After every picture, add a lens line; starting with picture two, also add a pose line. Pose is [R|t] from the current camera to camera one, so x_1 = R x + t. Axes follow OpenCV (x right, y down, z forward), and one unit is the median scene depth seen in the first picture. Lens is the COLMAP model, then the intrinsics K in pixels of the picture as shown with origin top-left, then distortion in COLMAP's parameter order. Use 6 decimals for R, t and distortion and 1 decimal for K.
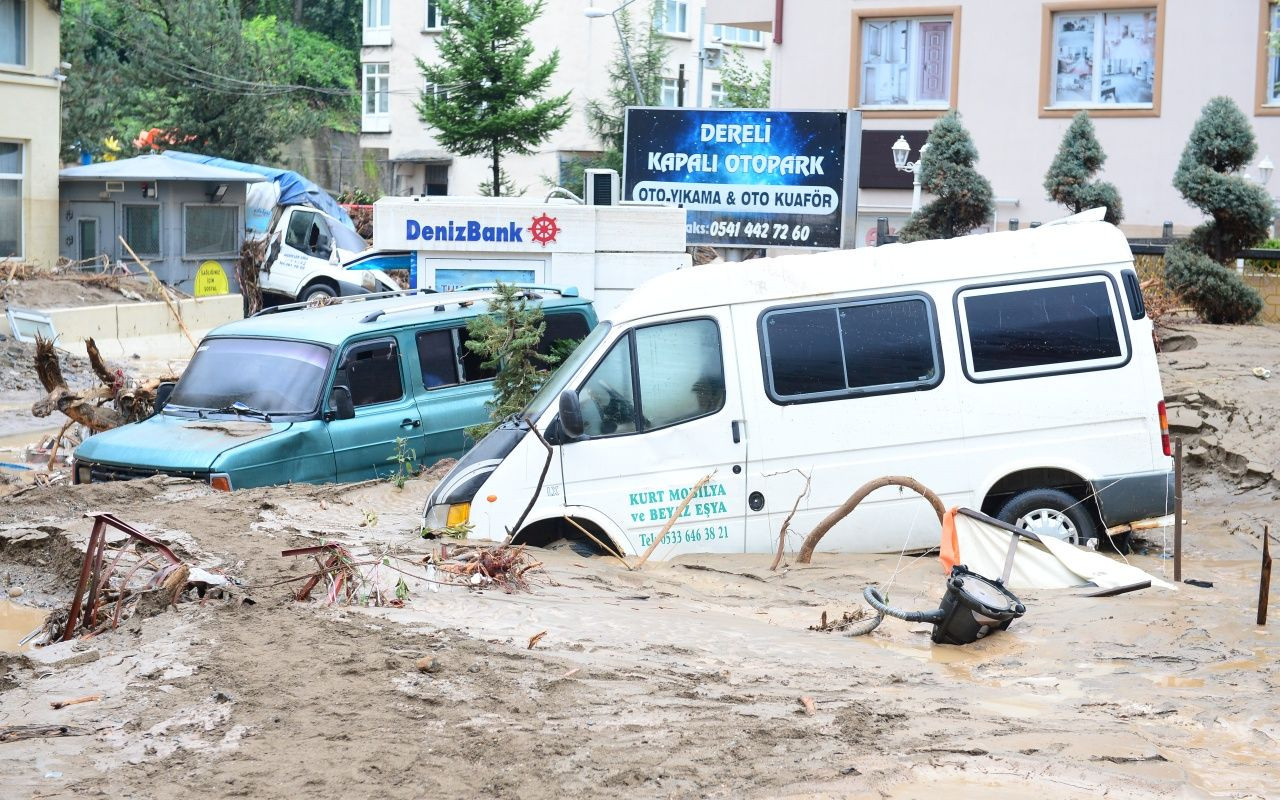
lens RADIAL K [[2408.4, 0, 671.8], [0, 2408.4, 402.8], [0, 0, 1]] dist [0.186706, -1.025466]
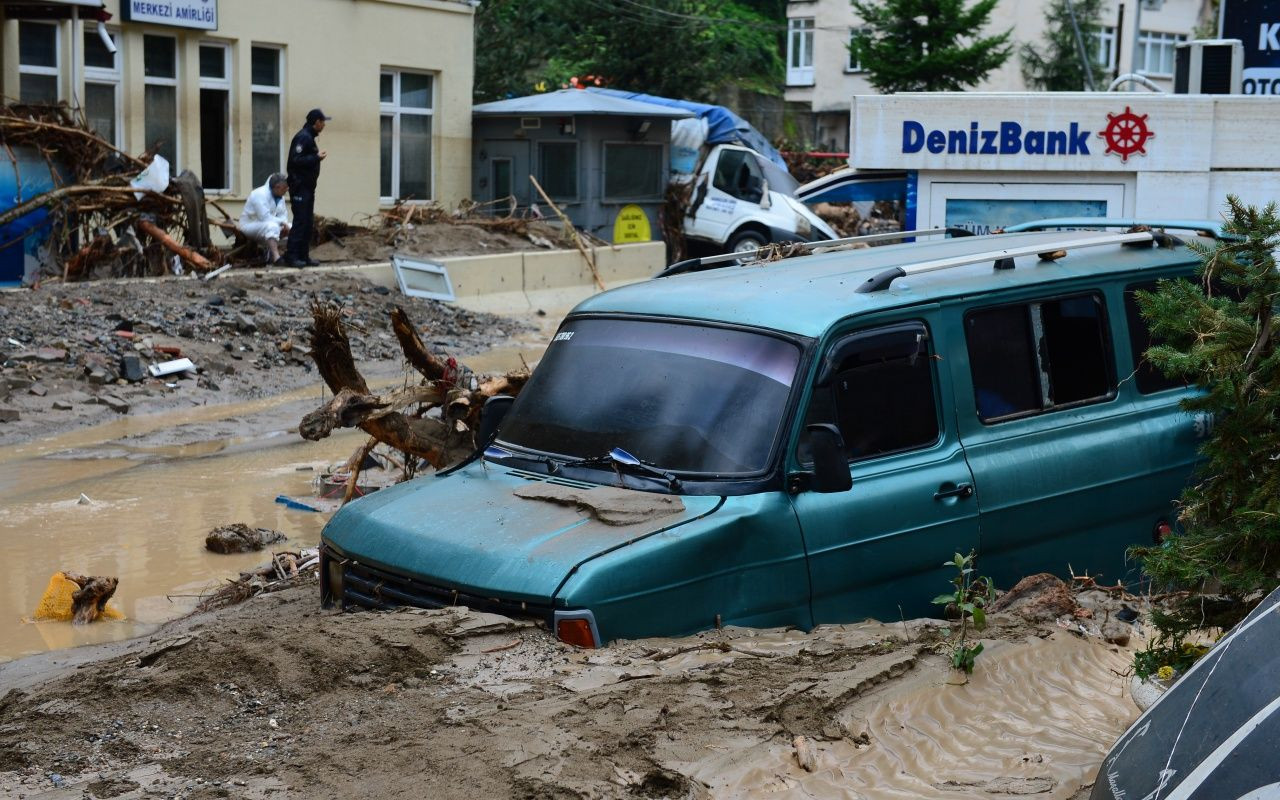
lens RADIAL K [[2408.4, 0, 671.8], [0, 2408.4, 402.8], [0, 0, 1]] dist [0.186706, -1.025466]
pose [[0.984765, 0.016491, -0.173106, -0.024144], [-0.012837, 0.999671, 0.022205, -0.006276], [0.173415, -0.019645, 0.984653, 0.150062]]
